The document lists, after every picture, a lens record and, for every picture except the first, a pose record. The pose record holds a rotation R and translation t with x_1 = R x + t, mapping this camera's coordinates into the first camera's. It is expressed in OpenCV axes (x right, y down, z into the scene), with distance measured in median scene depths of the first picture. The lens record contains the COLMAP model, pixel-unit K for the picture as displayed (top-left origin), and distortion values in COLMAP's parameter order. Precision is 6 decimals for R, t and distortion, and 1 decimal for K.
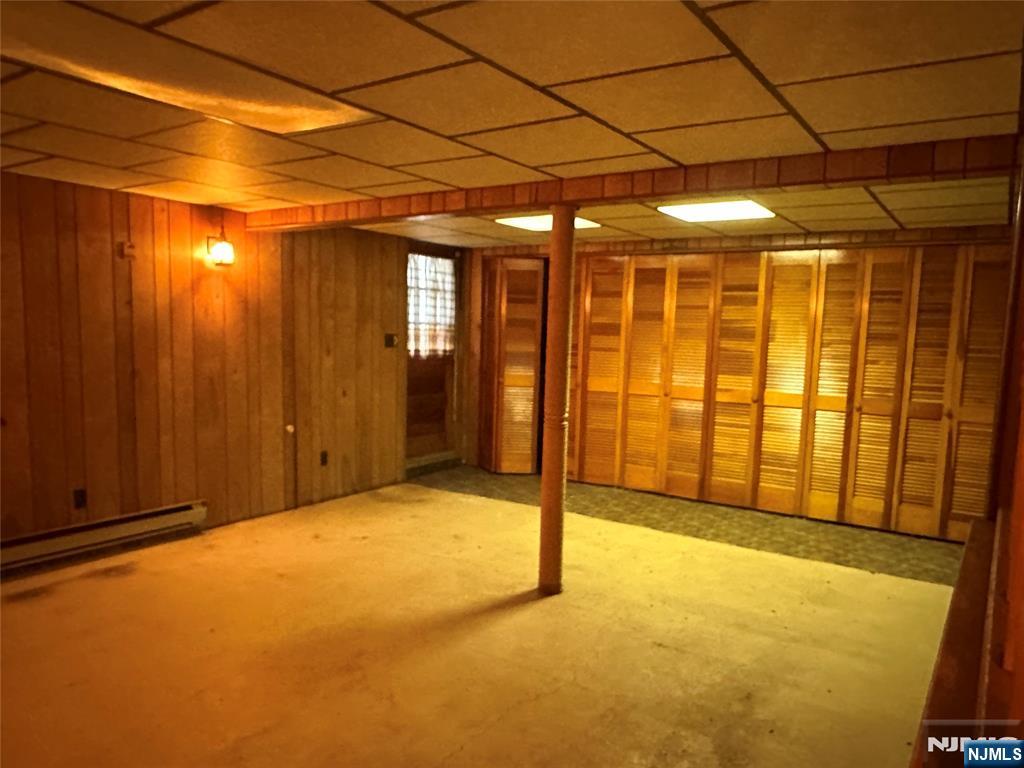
lens RADIAL K [[735.4, 0, 510.2], [0, 735.4, 409.9], [0, 0, 1]] dist [-0.008607, -0.002476]
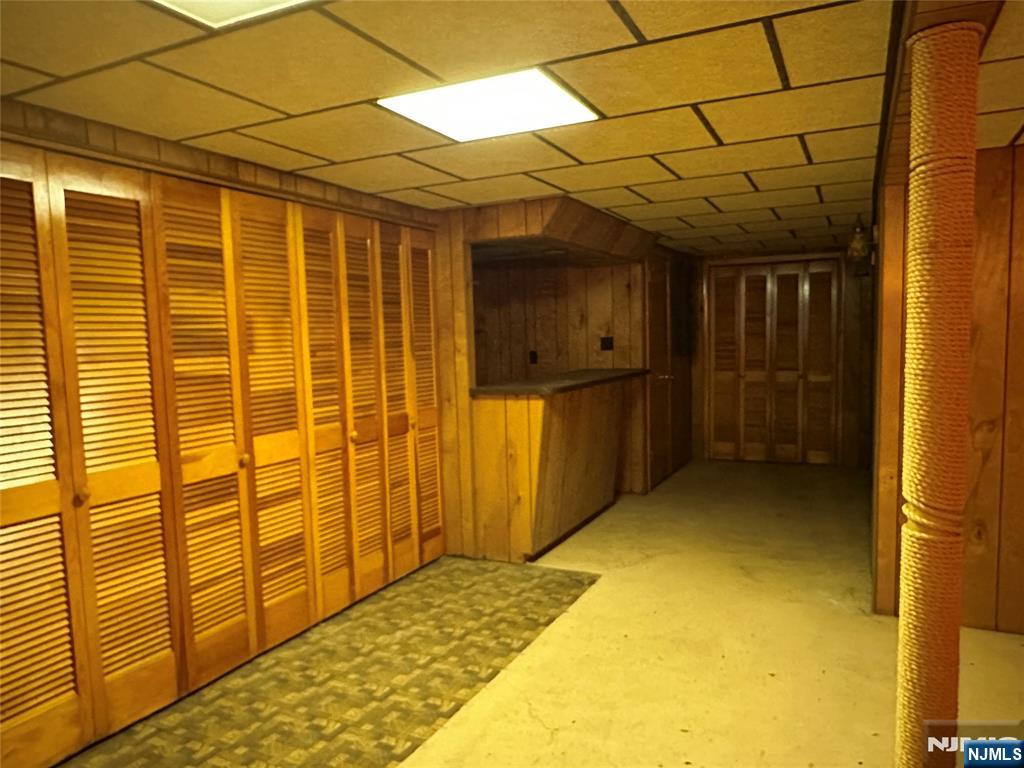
lens RADIAL K [[735.4, 0, 510.2], [0, 735.4, 409.9], [0, 0, 1]] dist [-0.008607, -0.002476]
pose [[-0.136465, -0.123269, 0.982946, -0.223107], [0.137839, 0.980213, 0.142063, -0.101282], [-0.981008, 0.154875, -0.116774, 0.859959]]
